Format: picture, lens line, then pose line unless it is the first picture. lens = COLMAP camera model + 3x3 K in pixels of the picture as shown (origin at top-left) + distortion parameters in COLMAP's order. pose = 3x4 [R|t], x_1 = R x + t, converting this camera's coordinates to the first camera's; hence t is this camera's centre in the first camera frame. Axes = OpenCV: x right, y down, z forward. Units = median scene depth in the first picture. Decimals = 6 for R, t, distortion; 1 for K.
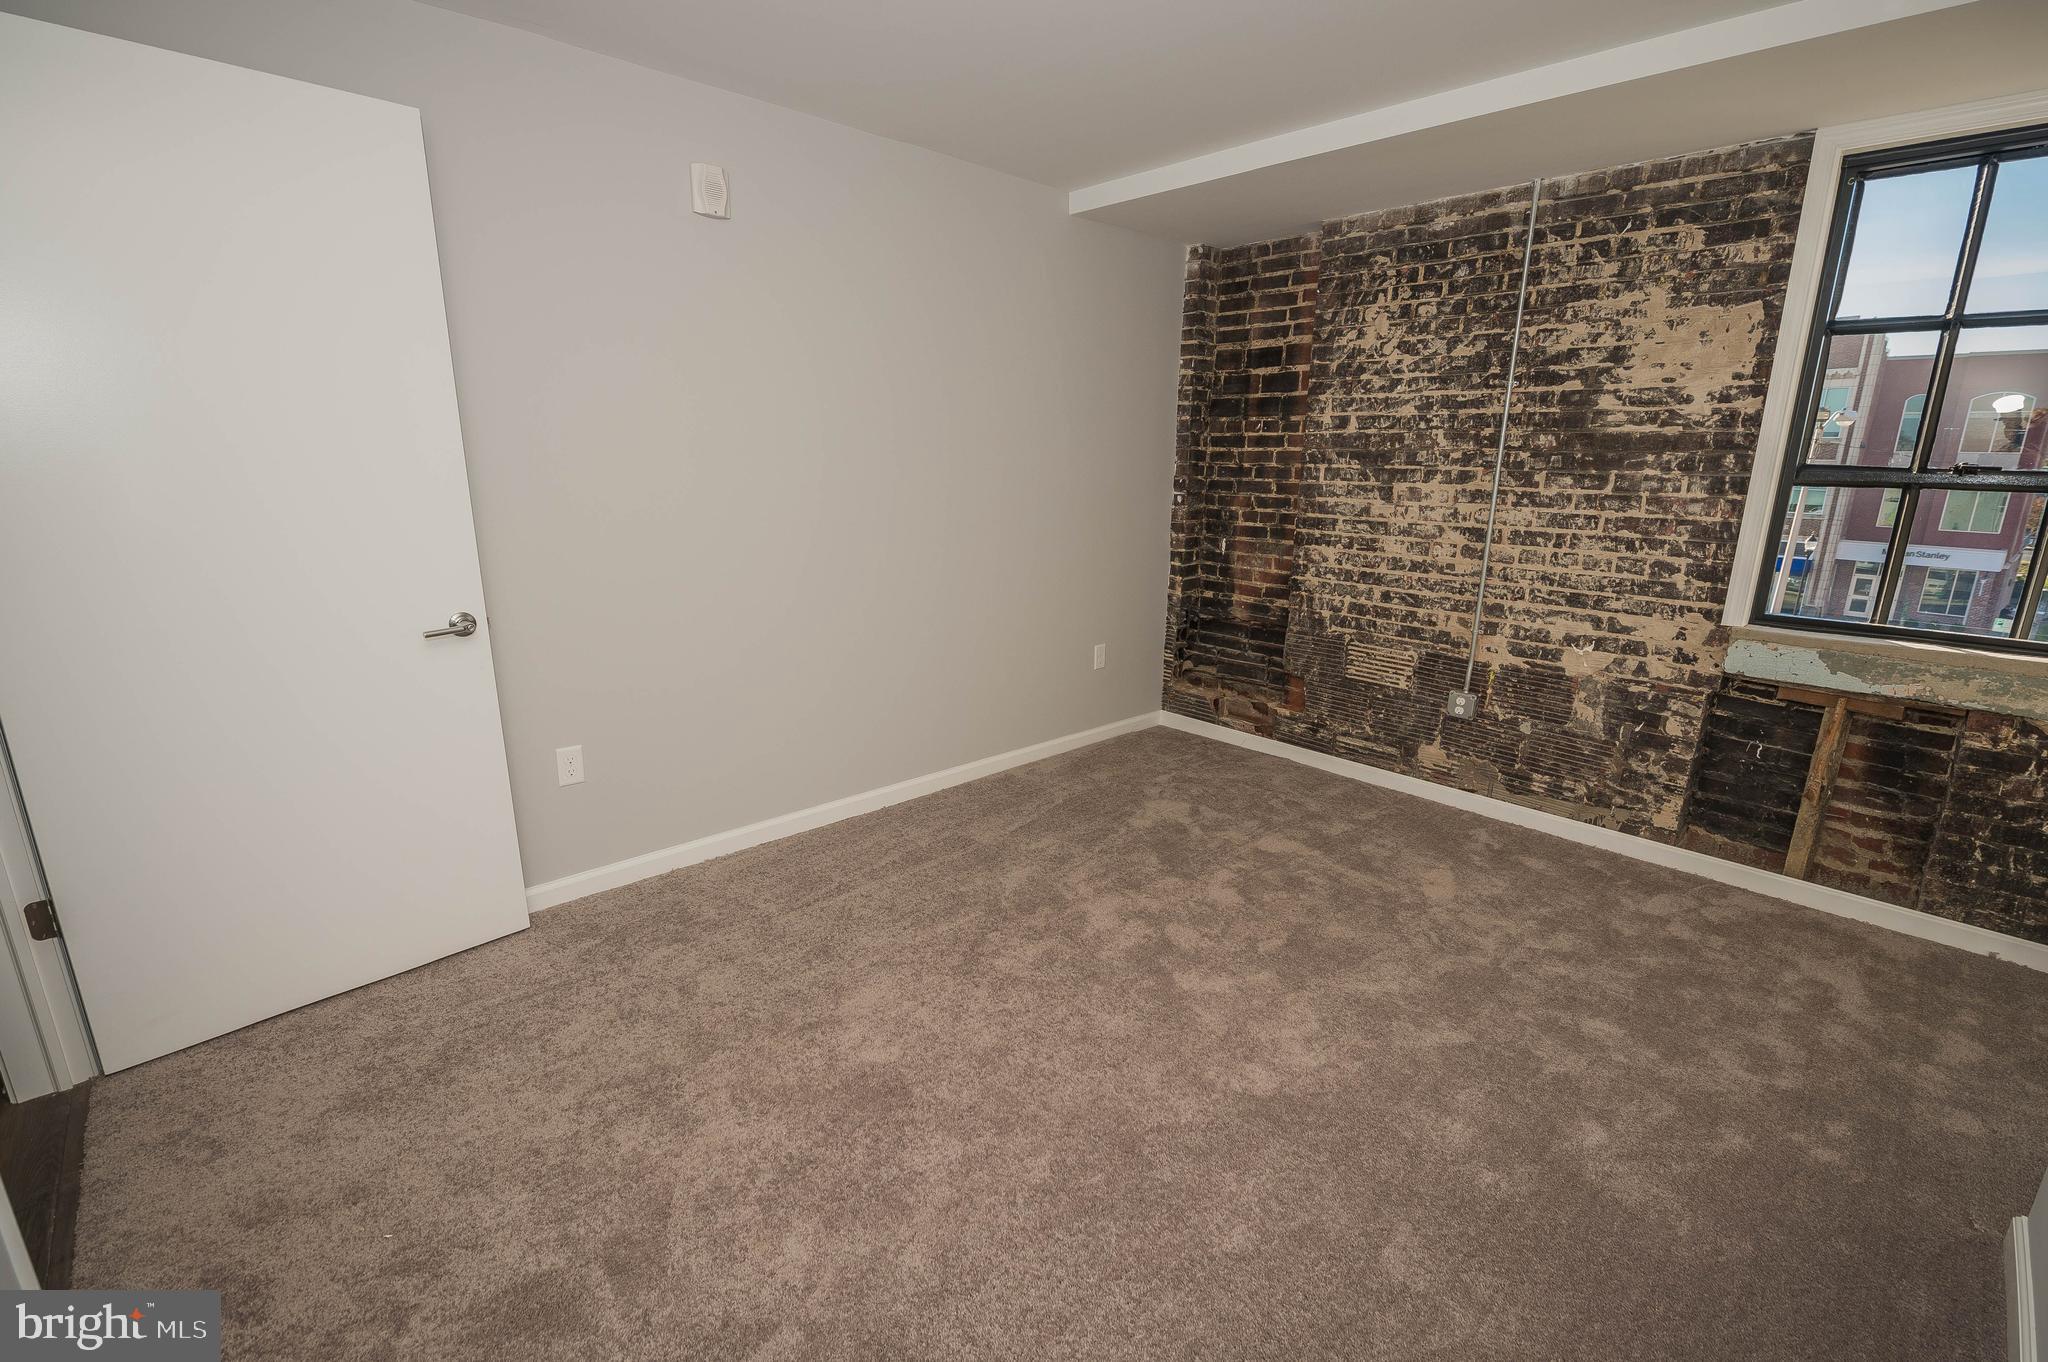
lens RADIAL K [[884.5, 0, 1016.3], [0, 884.5, 682.7], [0, 0, 1]] dist [-0.007576, -0.005625]
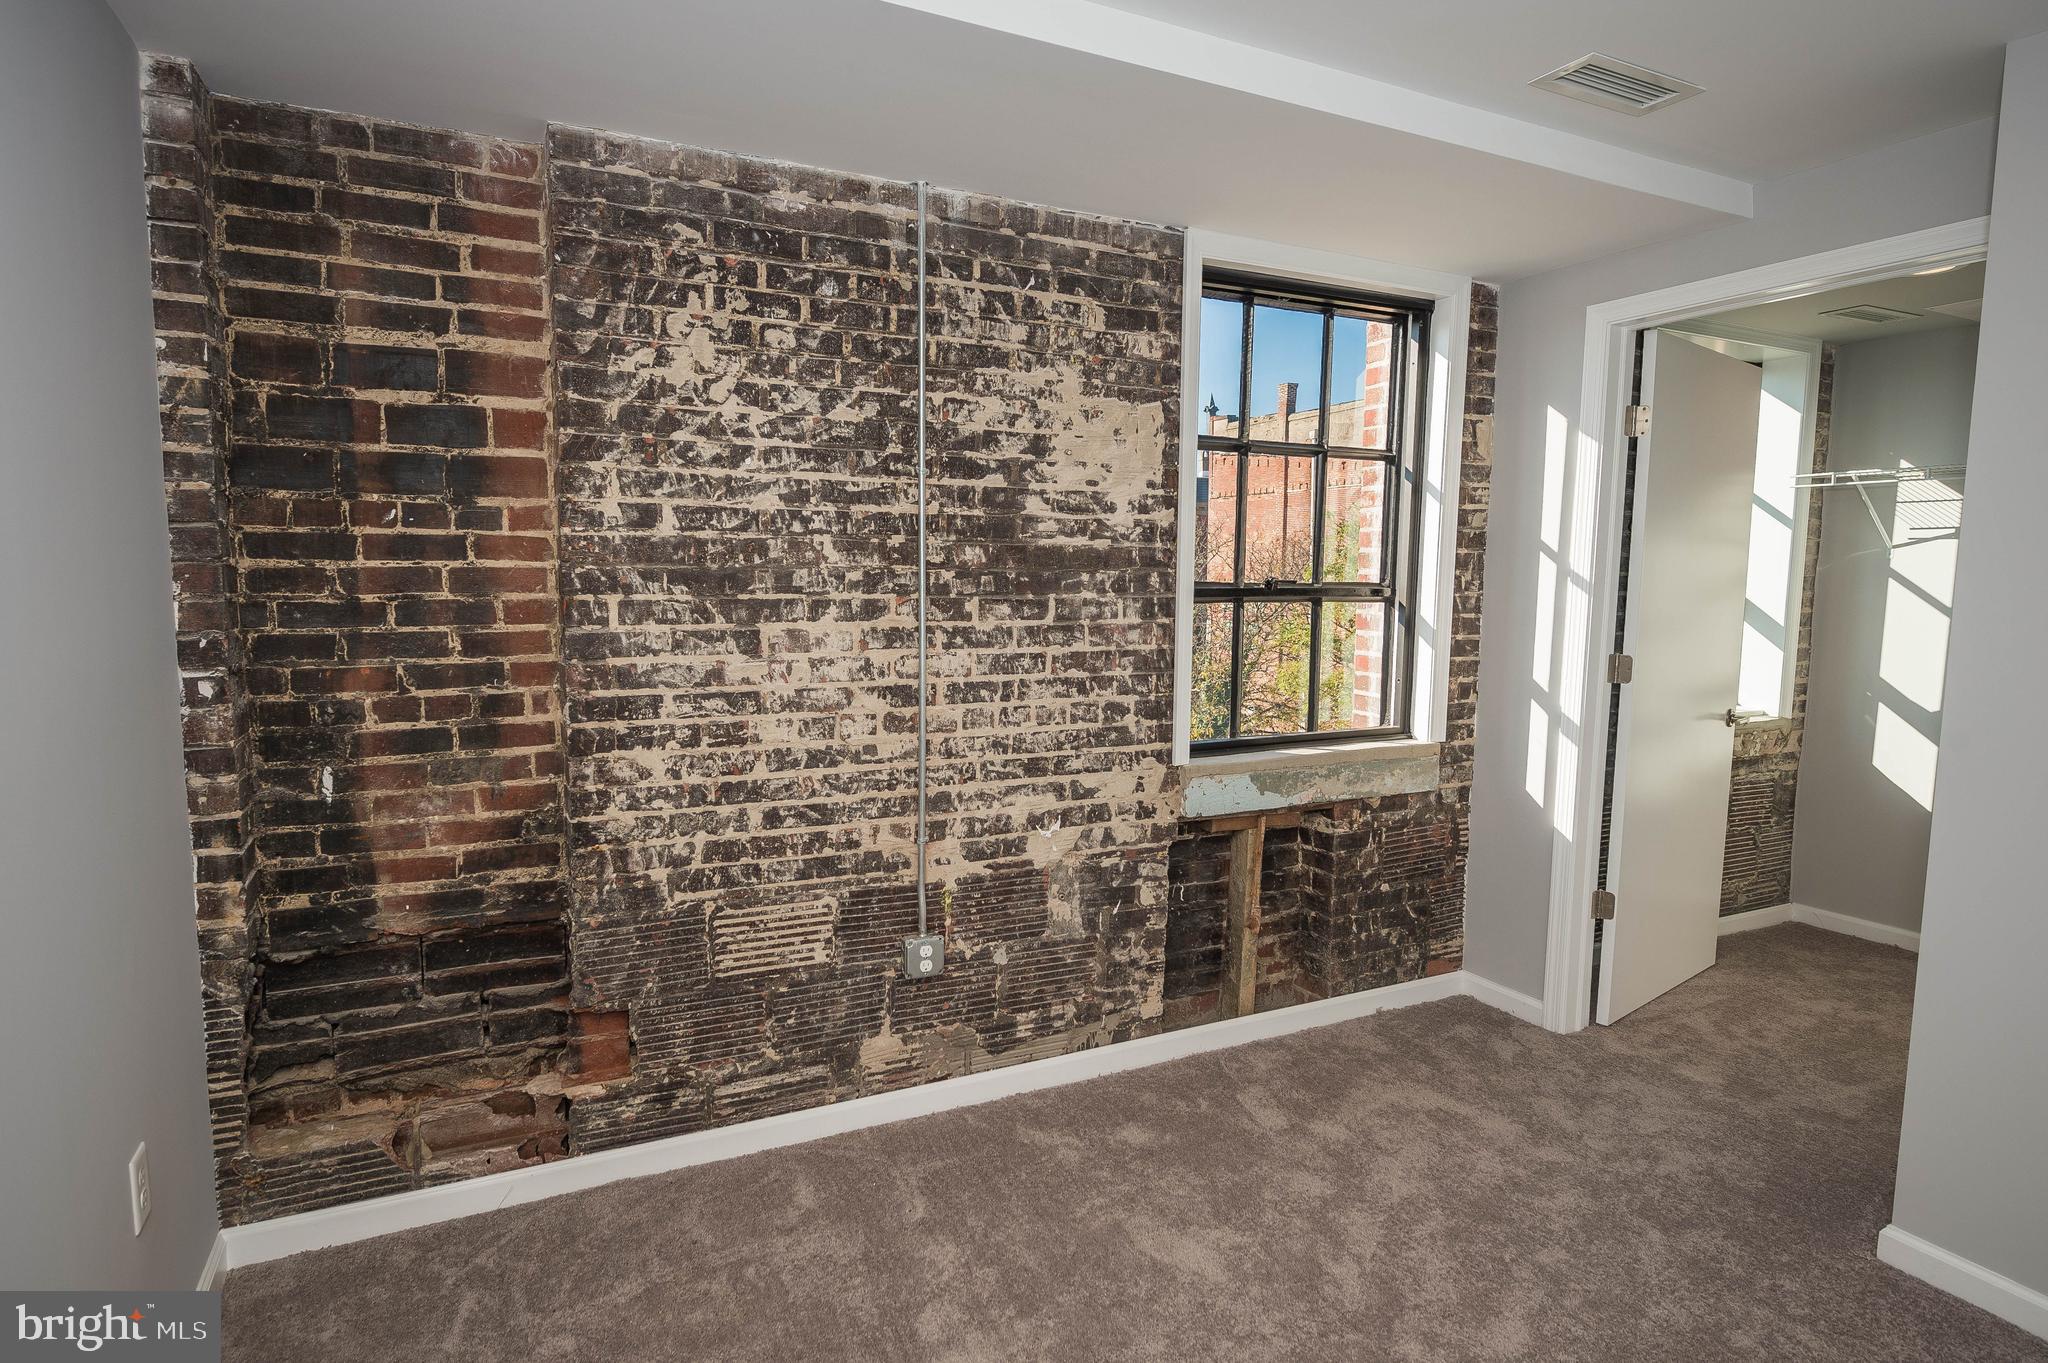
lens RADIAL K [[1101.1, 0, 1024.0], [0, 1101.1, 681.5], [0, 0, 1]] dist [-0.004289, -0.003245]
pose [[0.291007, -0.111809, 0.950165, -0.219141], [0.230754, 0.972030, 0.043710, -0.194797], [-0.928476, 0.206534, 0.308668, 0.674488]]
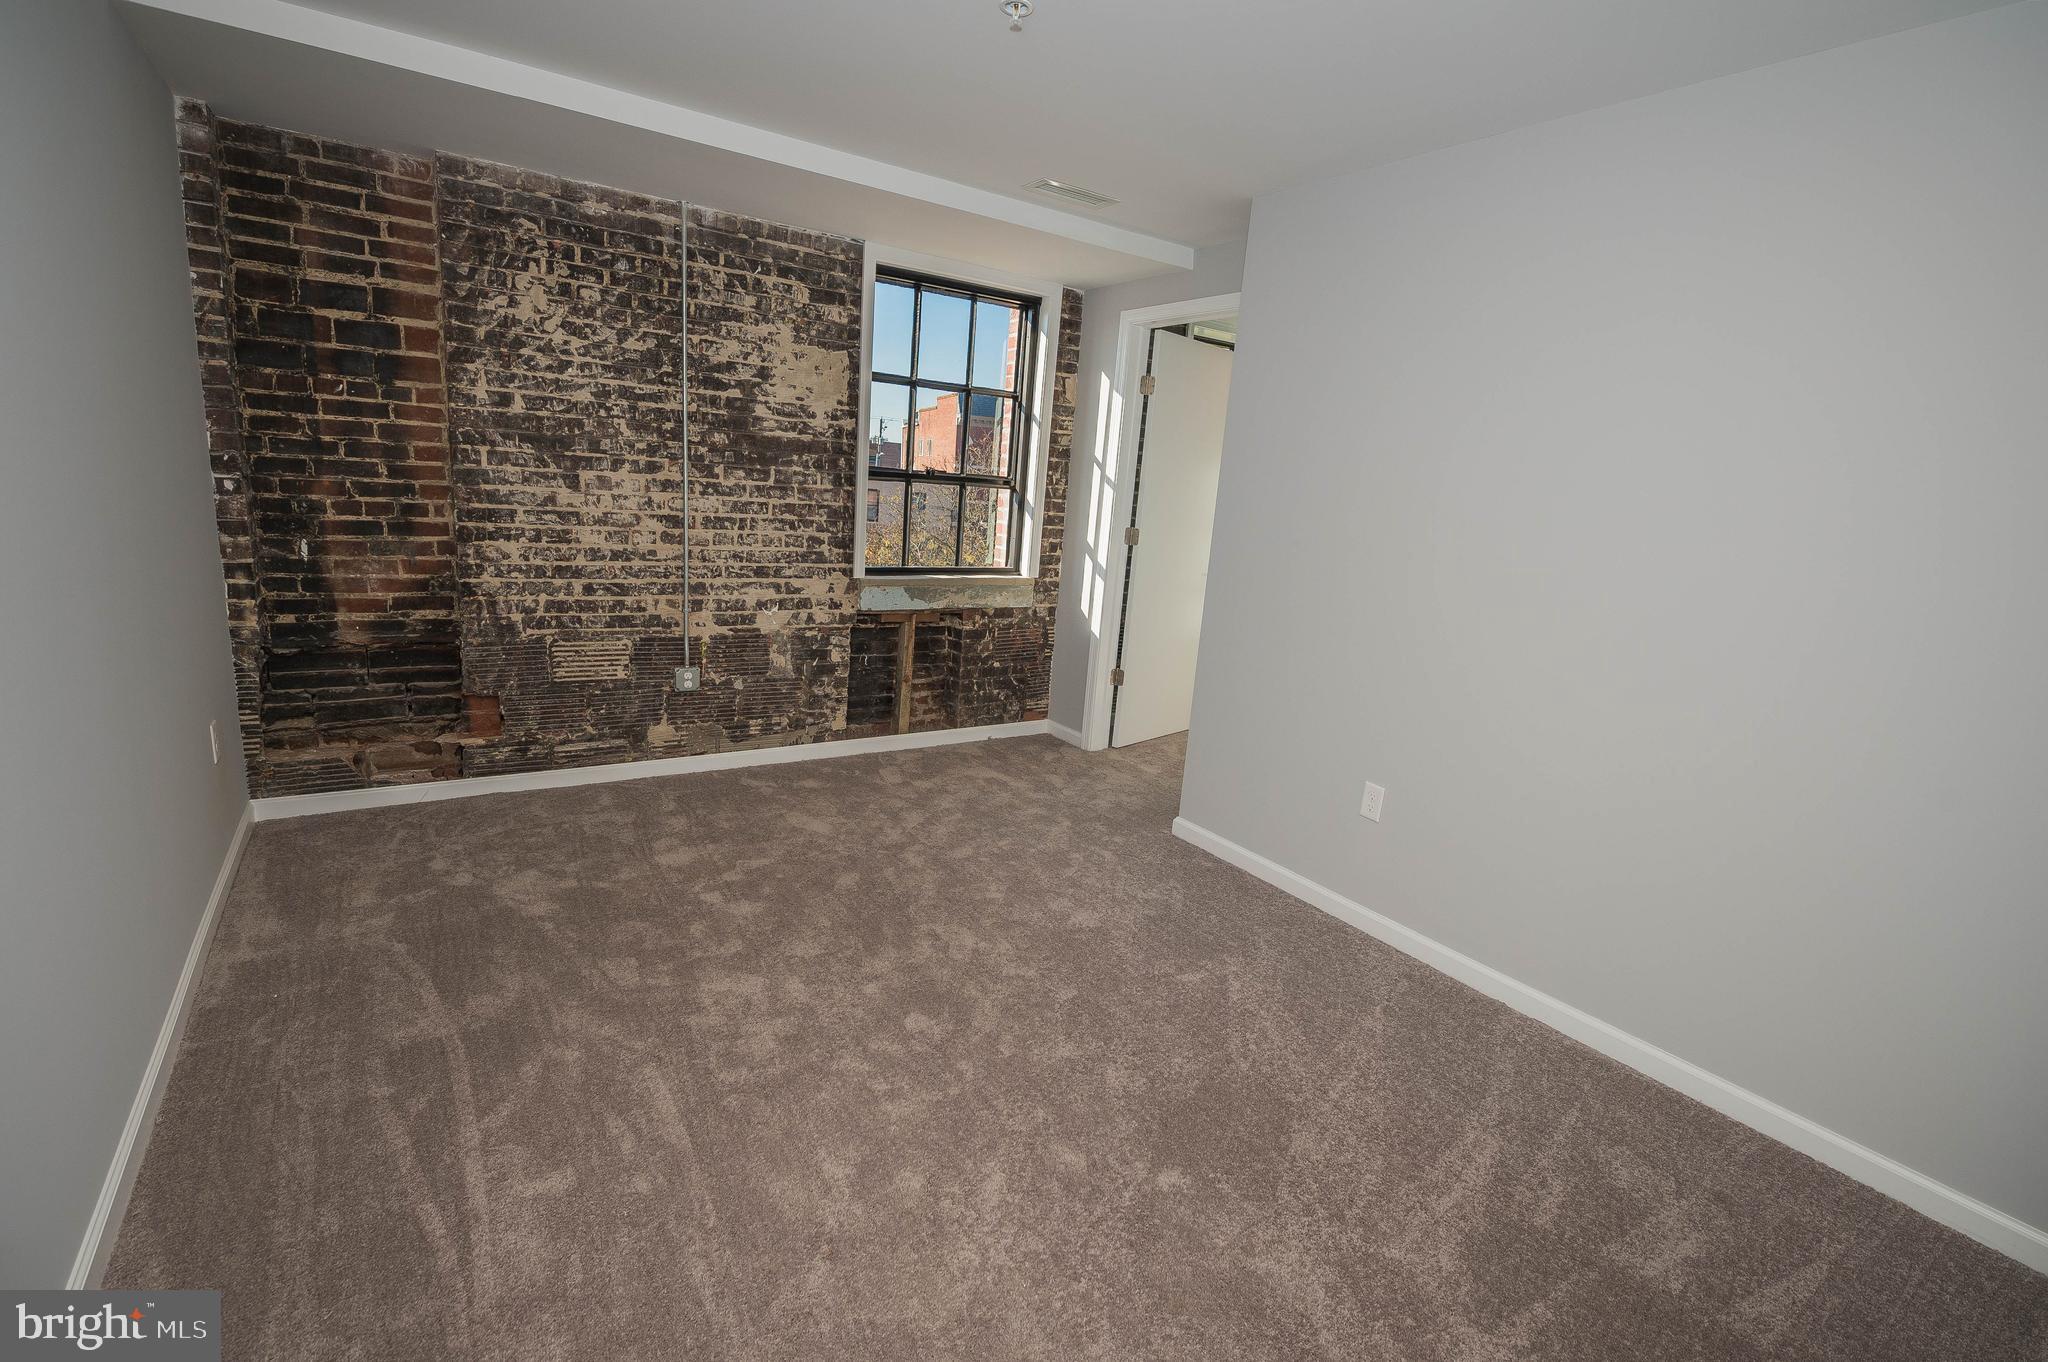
lens RADIAL K [[912.8, 0, 1022.3], [0, 912.8, 683.4], [0, 0, 1]] dist [-0.011099, -0.003902]
pose [[0.169230, -0.219704, 0.960776, -0.522392], [0.173525, 0.966251, 0.190391, -0.115892], [-0.970180, 0.134499, 0.201643, 0.394158]]
